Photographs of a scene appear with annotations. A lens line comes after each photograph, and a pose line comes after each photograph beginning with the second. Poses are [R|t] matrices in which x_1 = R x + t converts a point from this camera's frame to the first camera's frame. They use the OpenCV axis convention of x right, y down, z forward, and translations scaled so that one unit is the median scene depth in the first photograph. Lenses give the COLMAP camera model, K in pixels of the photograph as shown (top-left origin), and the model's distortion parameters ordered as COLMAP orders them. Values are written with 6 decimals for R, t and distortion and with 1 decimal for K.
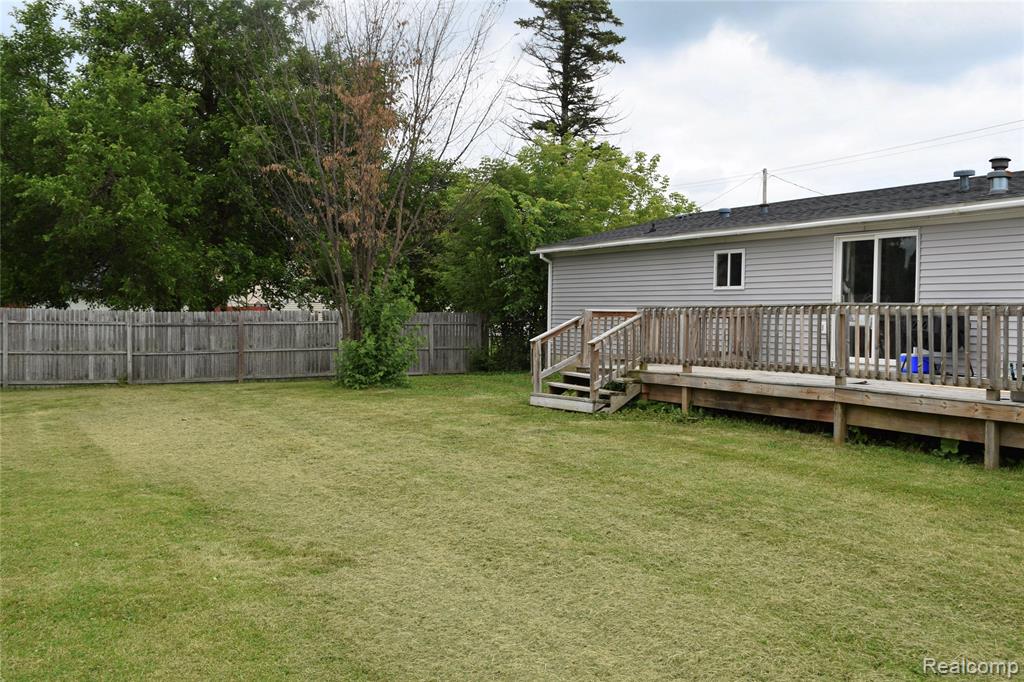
lens RADIAL K [[969.3, 0, 512.4], [0, 969.3, 338.2], [0, 0, 1]] dist [-0.033046, 0.000000]
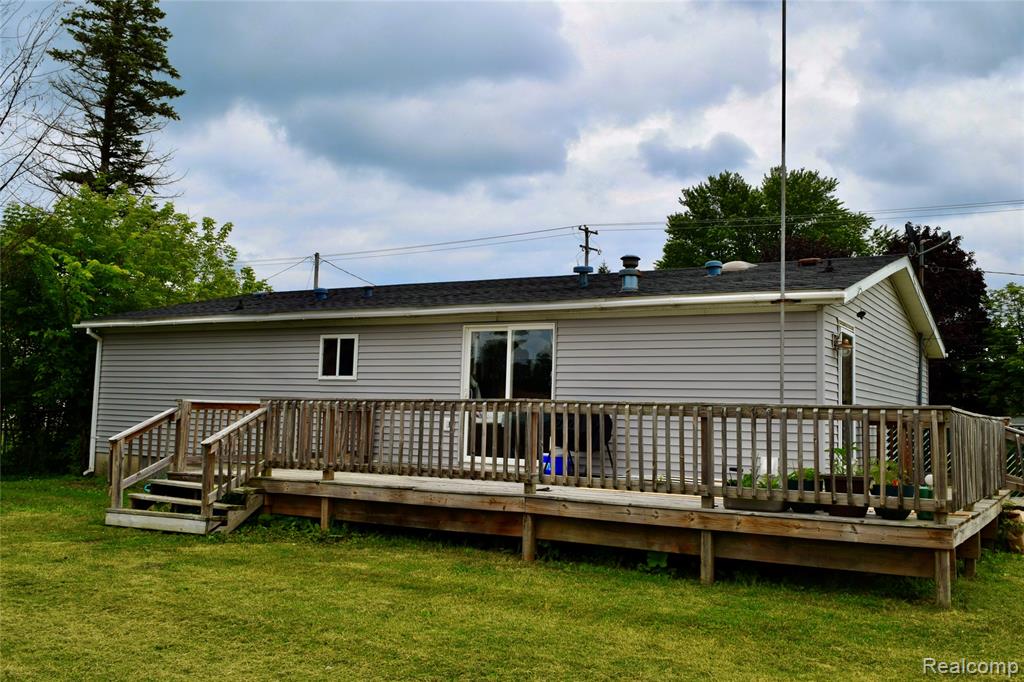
lens RADIAL K [[969.3, 0, 511.7], [0, 969.3, 324.3], [0, 0, 1]] dist [-0.033046, 0.000000]
pose [[0.863981, 0.057639, 0.500215, -0.090815], [-0.003713, 0.994129, -0.108137, -0.006497], [-0.503512, 0.091571, 0.859122, 0.179944]]
